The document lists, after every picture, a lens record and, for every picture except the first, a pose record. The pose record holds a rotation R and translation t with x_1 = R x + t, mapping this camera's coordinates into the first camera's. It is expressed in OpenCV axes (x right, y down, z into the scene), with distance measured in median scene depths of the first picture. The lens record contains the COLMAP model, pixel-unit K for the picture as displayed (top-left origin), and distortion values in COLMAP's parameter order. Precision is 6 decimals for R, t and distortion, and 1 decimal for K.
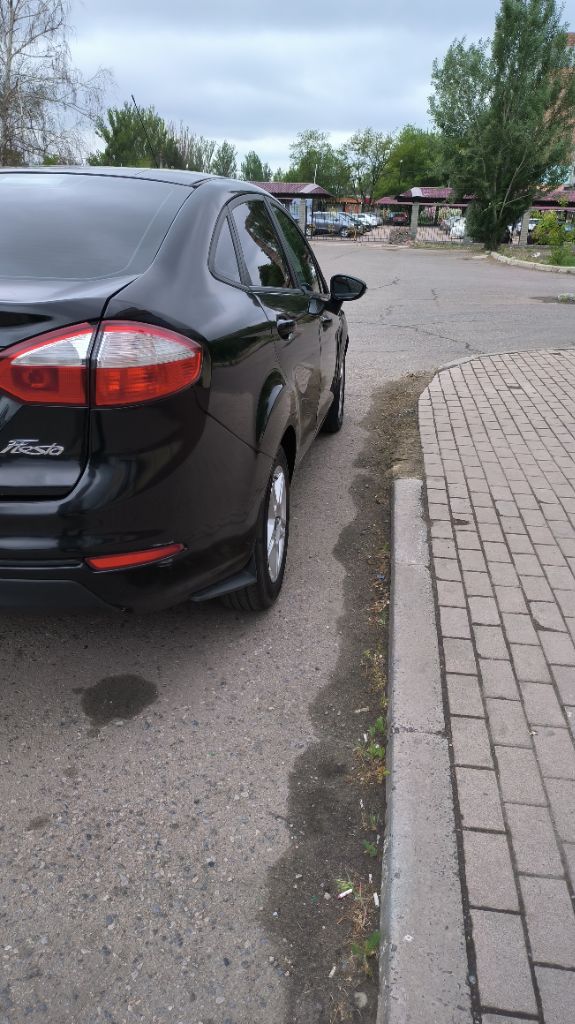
lens RADIAL K [[760.5, 0, 287.5], [0, 760.5, 512.0], [0, 0, 1]] dist [0.065871, -0.053833]
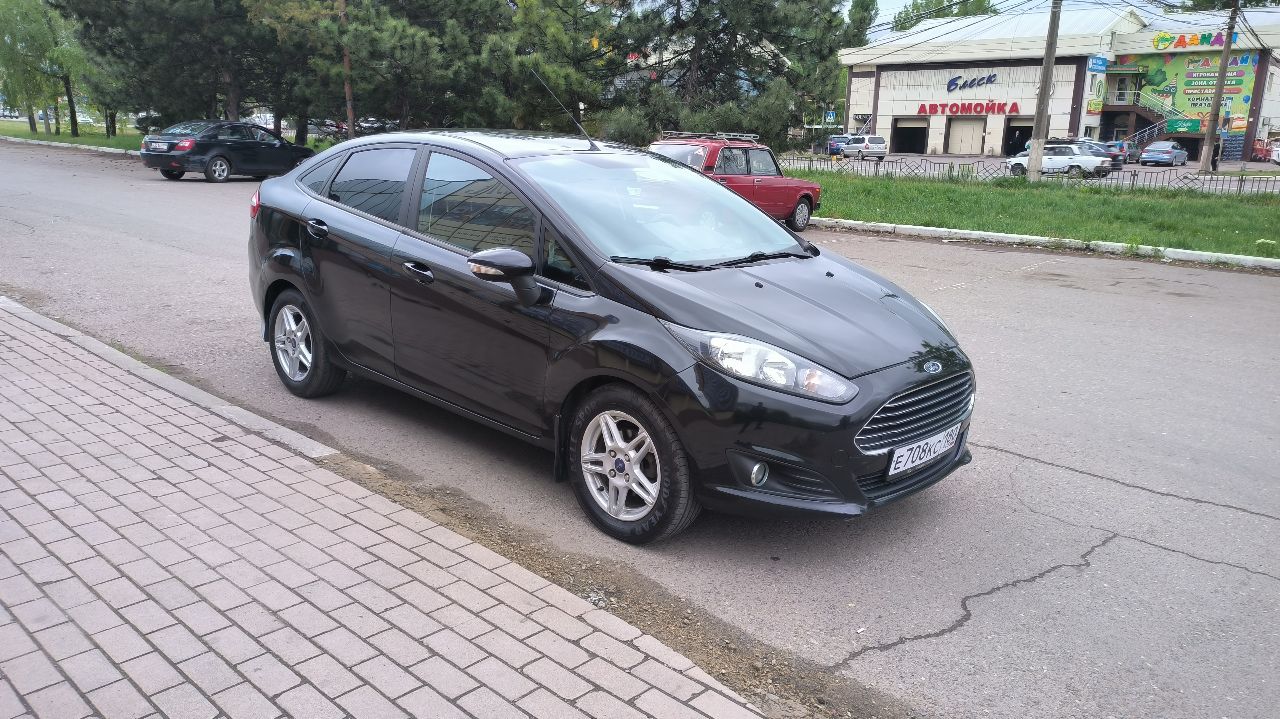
lens RADIAL K [[950.6, 0, 635.2], [0, 950.6, 357.1], [0, 0, 1]] dist [0.065871, -0.053833]
pose [[-0.579359, 0.148253, -0.801476, 0.219755], [-0.333929, 0.853833, 0.399324, -0.185836], [0.743528, 0.498989, -0.445170, 0.461084]]
